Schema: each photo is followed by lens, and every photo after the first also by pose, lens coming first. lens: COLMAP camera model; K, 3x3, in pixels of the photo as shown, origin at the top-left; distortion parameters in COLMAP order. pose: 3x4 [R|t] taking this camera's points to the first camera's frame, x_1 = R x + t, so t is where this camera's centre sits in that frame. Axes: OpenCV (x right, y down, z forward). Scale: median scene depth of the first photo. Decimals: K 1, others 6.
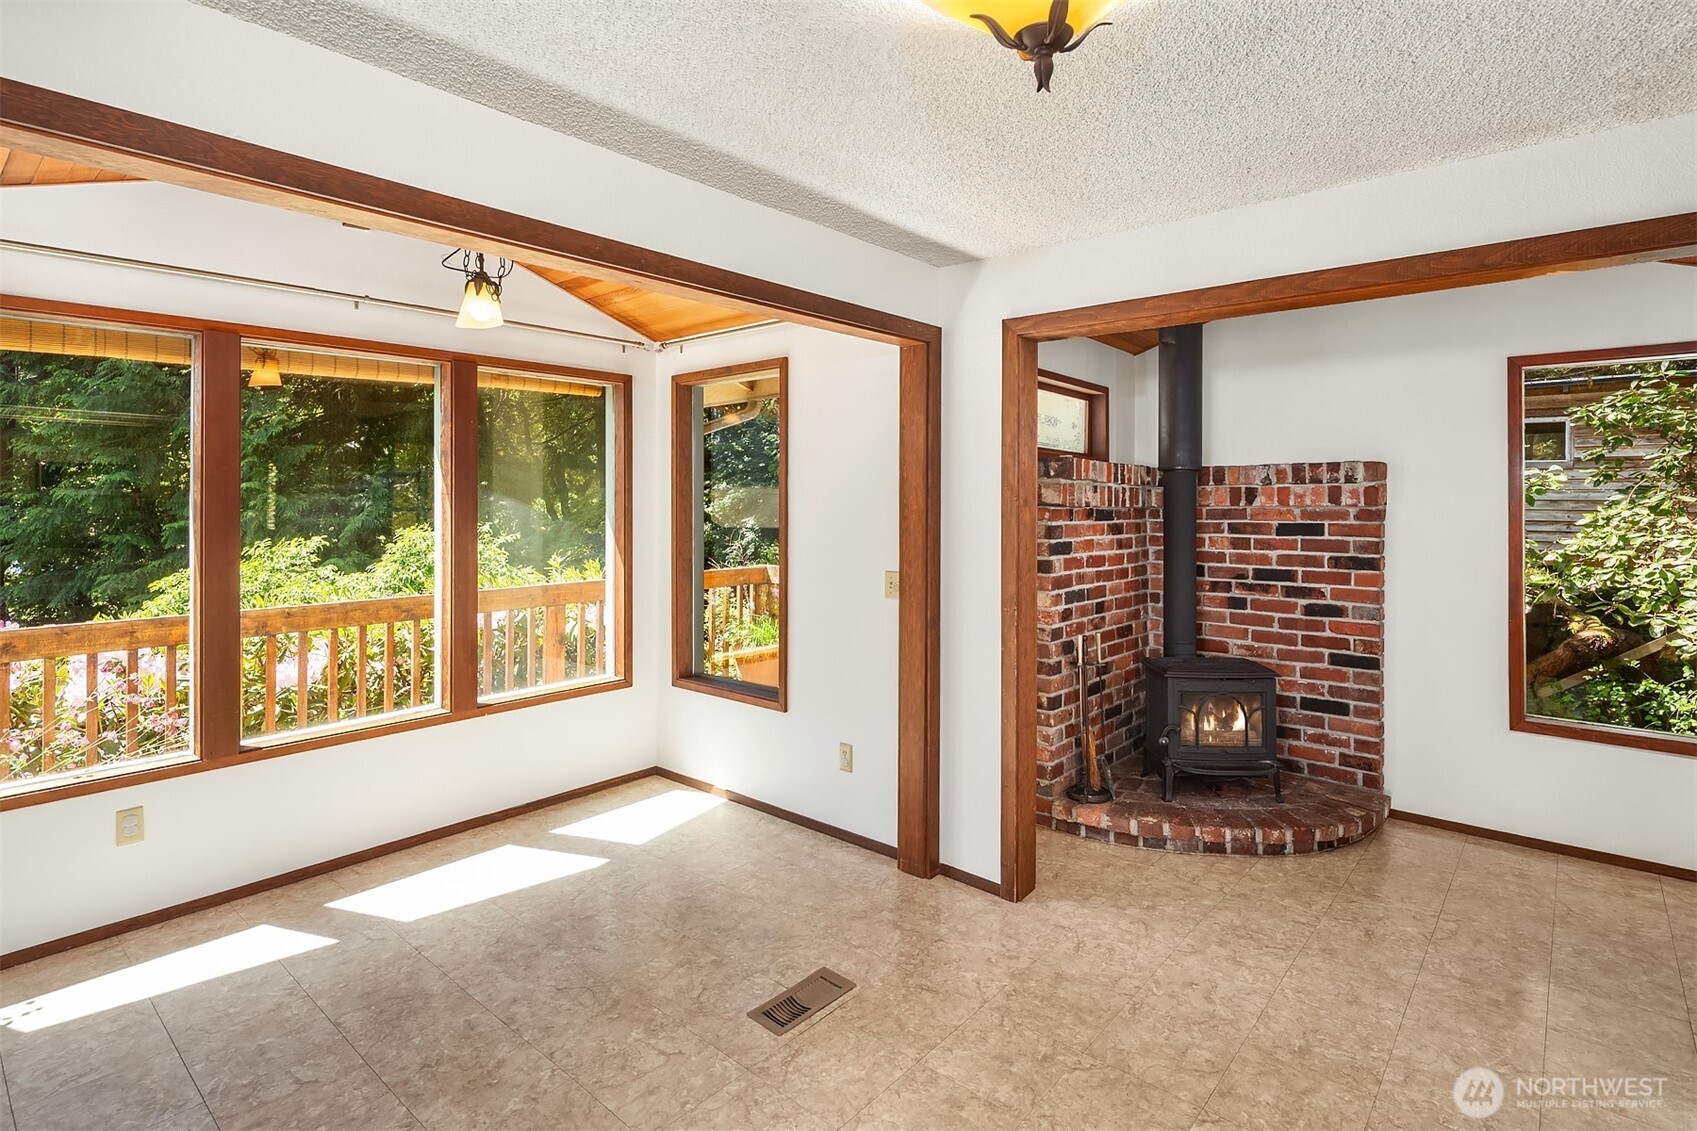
lens RADIAL K [[844.2, 0, 857.0], [0, 844.2, 489.0], [0, 0, 1]] dist [0.001647, 0.000210]
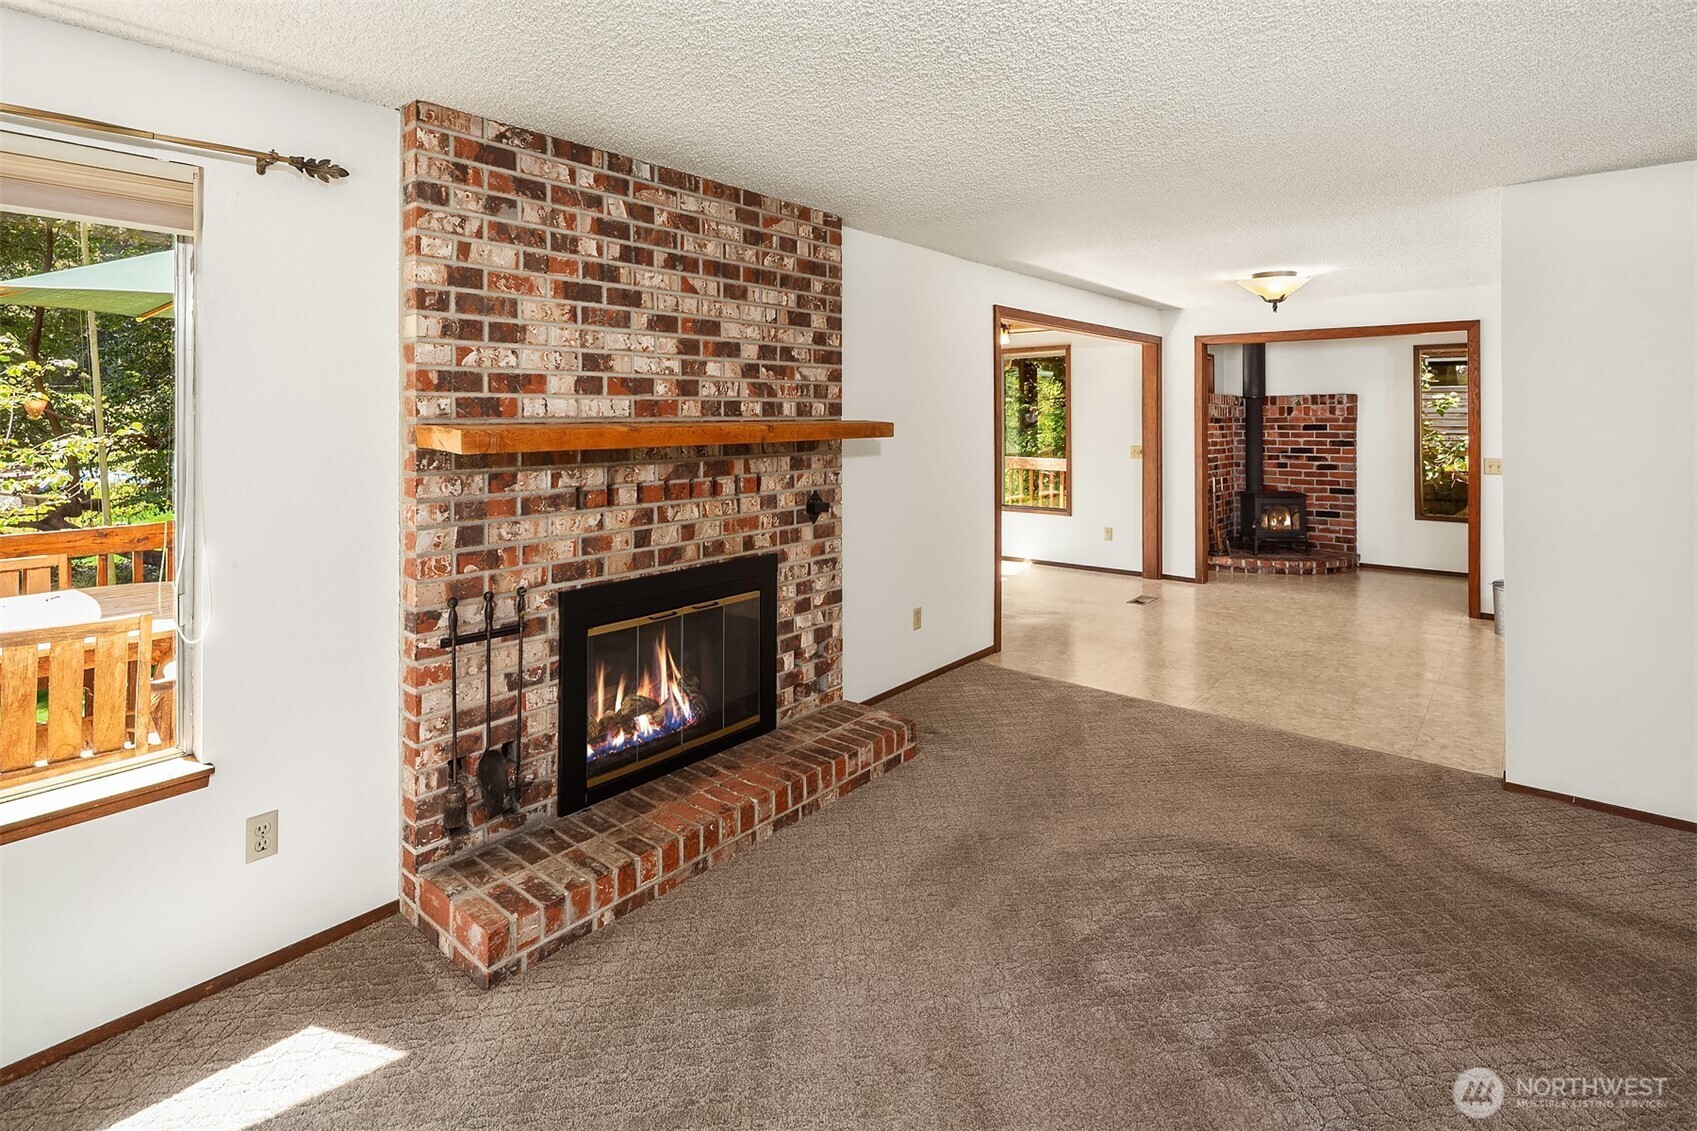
lens RADIAL K [[825.7, 0, 868.0], [0, 825.7, 407.9], [0, 0, 1]] dist [0.015522, -0.011395]
pose [[0.999607, -0.005001, 0.027583, -0.620968], [0.004928, 0.999984, 0.002734, -0.009676], [-0.027597, -0.002597, 0.999616, -0.985713]]
